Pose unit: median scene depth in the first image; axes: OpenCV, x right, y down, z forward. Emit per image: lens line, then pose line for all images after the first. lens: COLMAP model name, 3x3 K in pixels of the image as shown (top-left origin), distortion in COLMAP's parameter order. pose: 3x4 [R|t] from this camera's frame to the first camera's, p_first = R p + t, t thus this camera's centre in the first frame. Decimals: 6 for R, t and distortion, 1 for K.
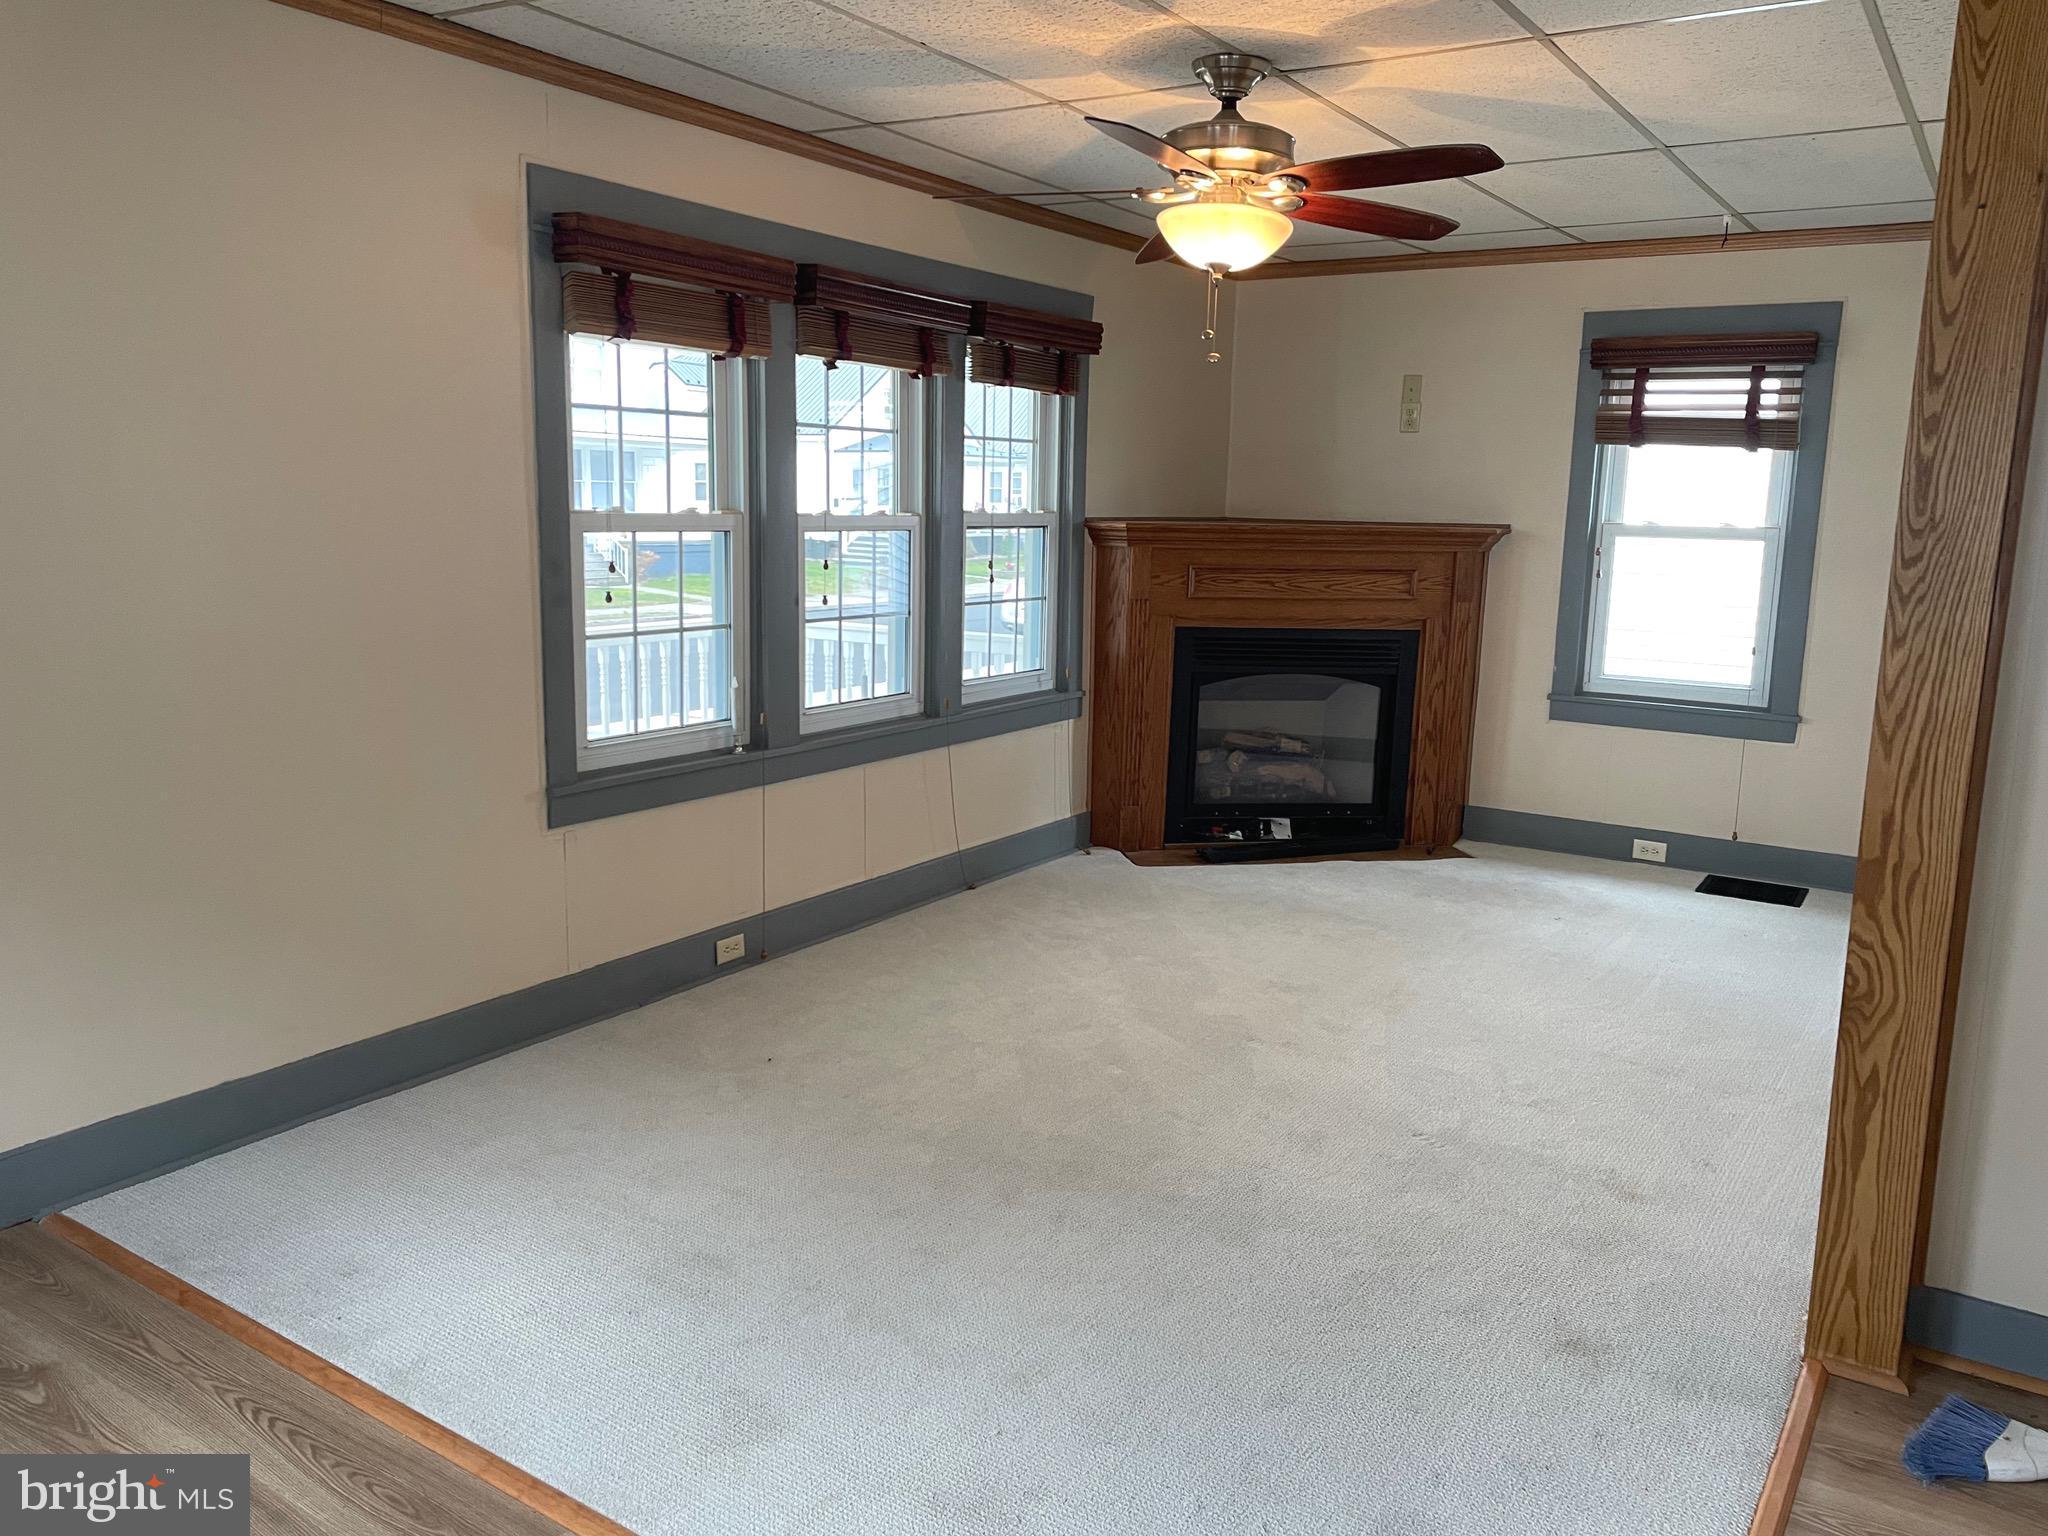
lens RADIAL K [[1558.9, 0, 1025.5], [0, 1558.9, 760.2], [0, 0, 1]] dist [0.139382, -0.167812]
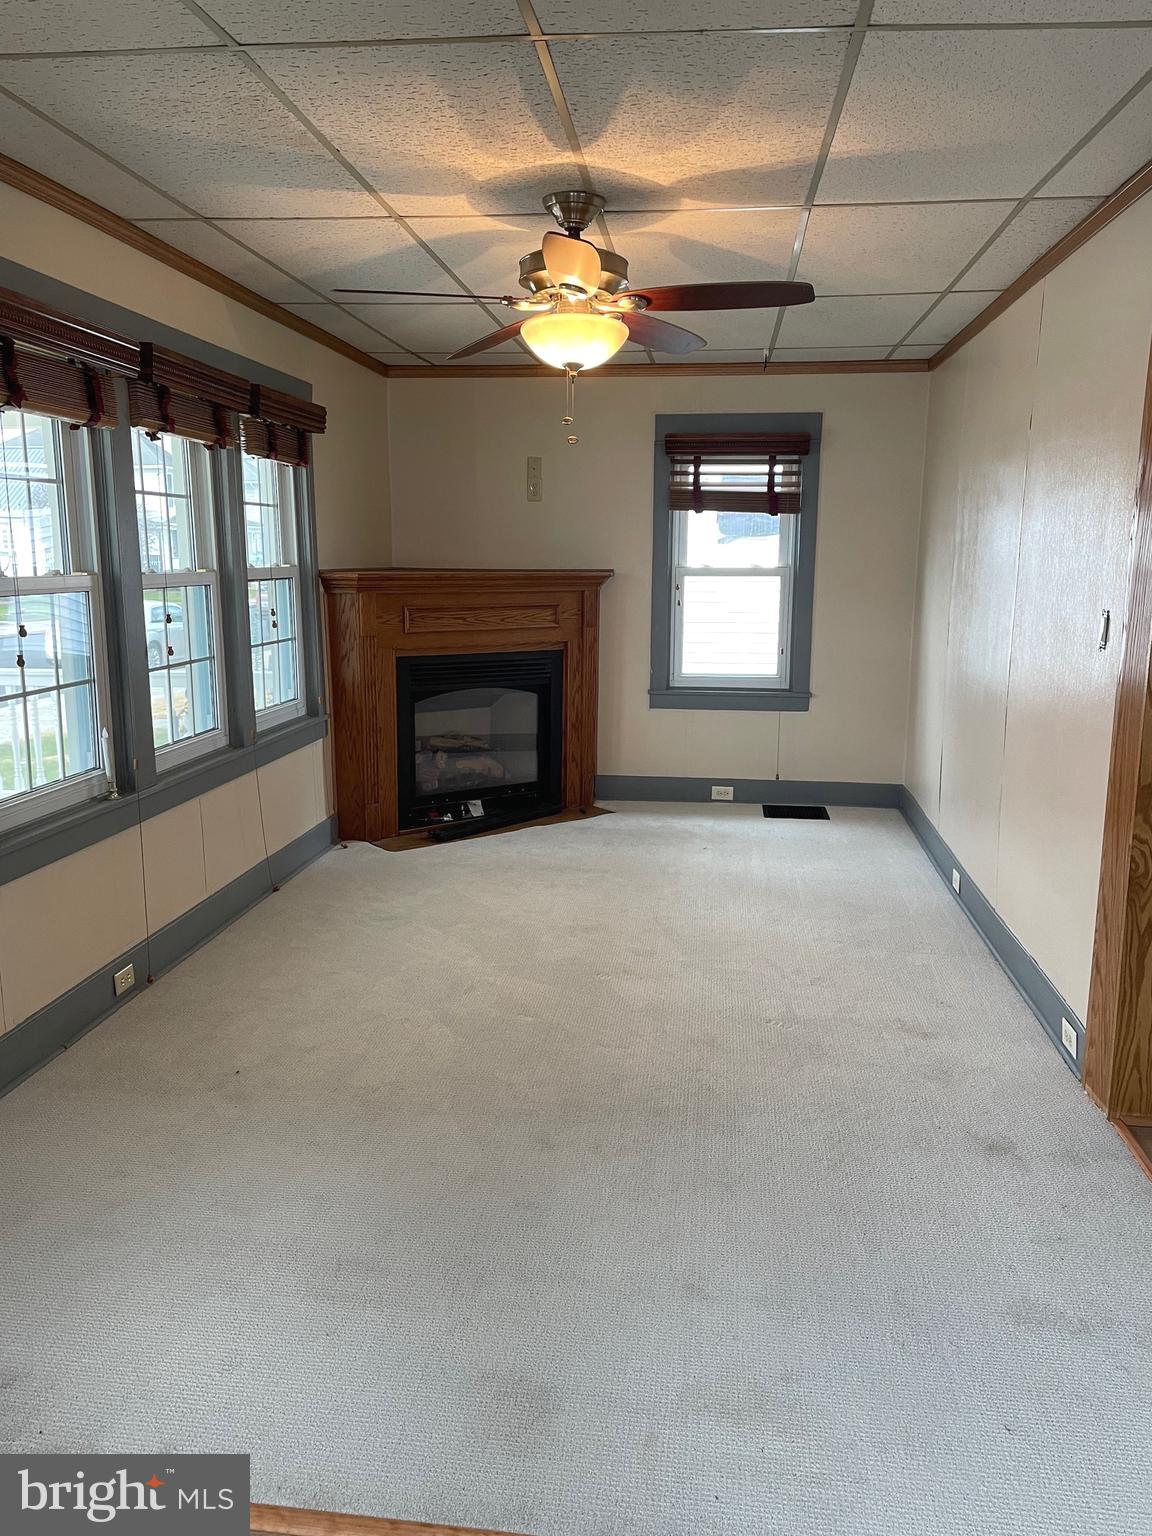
lens RADIAL K [[1169.1, 0, 573.4], [0, 1169.1, 776.0], [0, 0, 1]] dist [0.139382, -0.167812]
pose [[0.894828, -0.104754, 0.433947, -0.197783], [0.093904, 0.994498, 0.046433, -0.021777], [-0.436424, -0.000801, 0.899741, 0.100490]]
